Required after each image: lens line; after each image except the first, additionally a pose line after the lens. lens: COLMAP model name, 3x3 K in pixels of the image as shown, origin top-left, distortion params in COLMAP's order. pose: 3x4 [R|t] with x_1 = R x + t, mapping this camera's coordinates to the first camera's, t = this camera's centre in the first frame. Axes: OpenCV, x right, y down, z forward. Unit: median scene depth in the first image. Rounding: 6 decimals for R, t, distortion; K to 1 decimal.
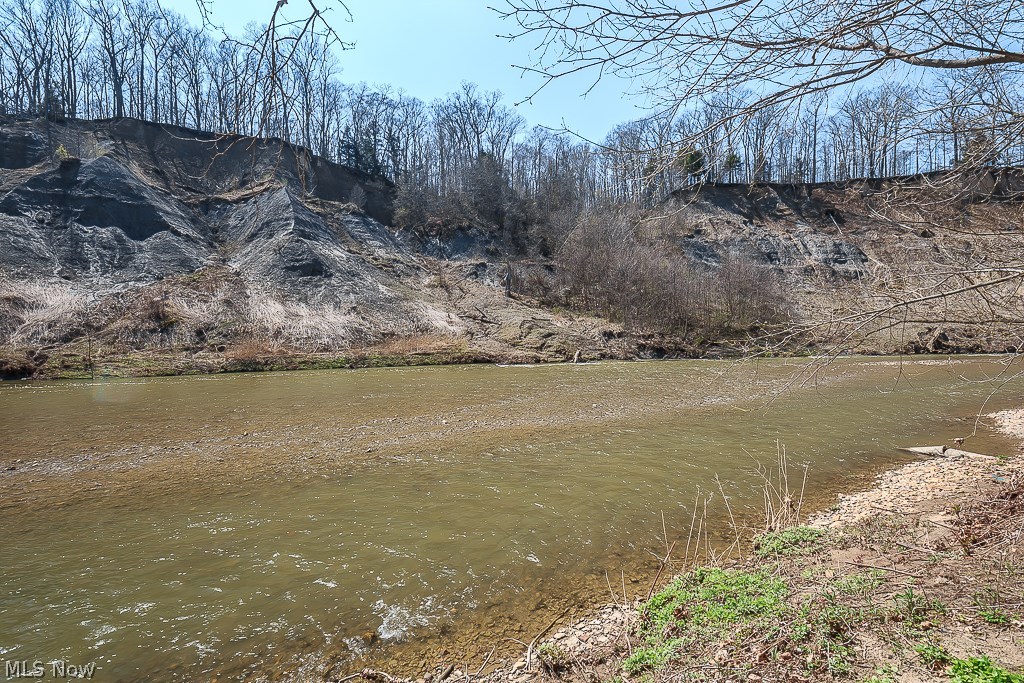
lens RADIAL K [[472.7, 0, 515.8], [0, 472.7, 343.7], [0, 0, 1]] dist [0.023623, -0.020934]
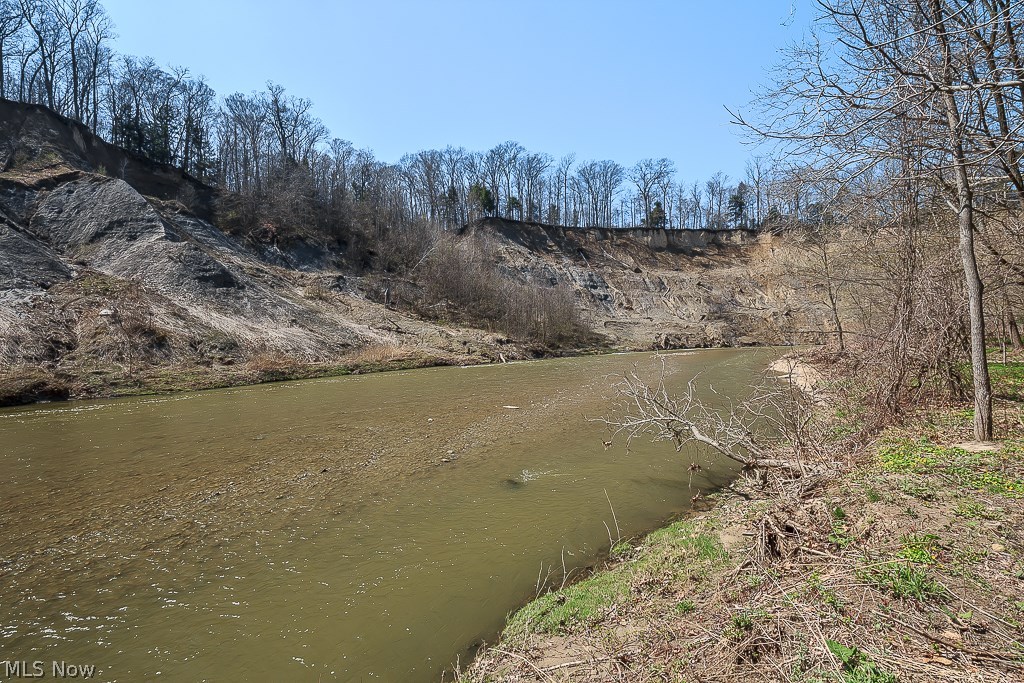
lens RADIAL K [[472.7, 0, 516.6], [0, 472.7, 341.4], [0, 0, 1]] dist [0.023623, -0.020934]
pose [[0.859482, -0.020623, 0.510750, -0.302487], [0.033844, 0.999289, -0.016601, 0.002505], [-0.510044, 0.031554, 0.859569, -0.090458]]
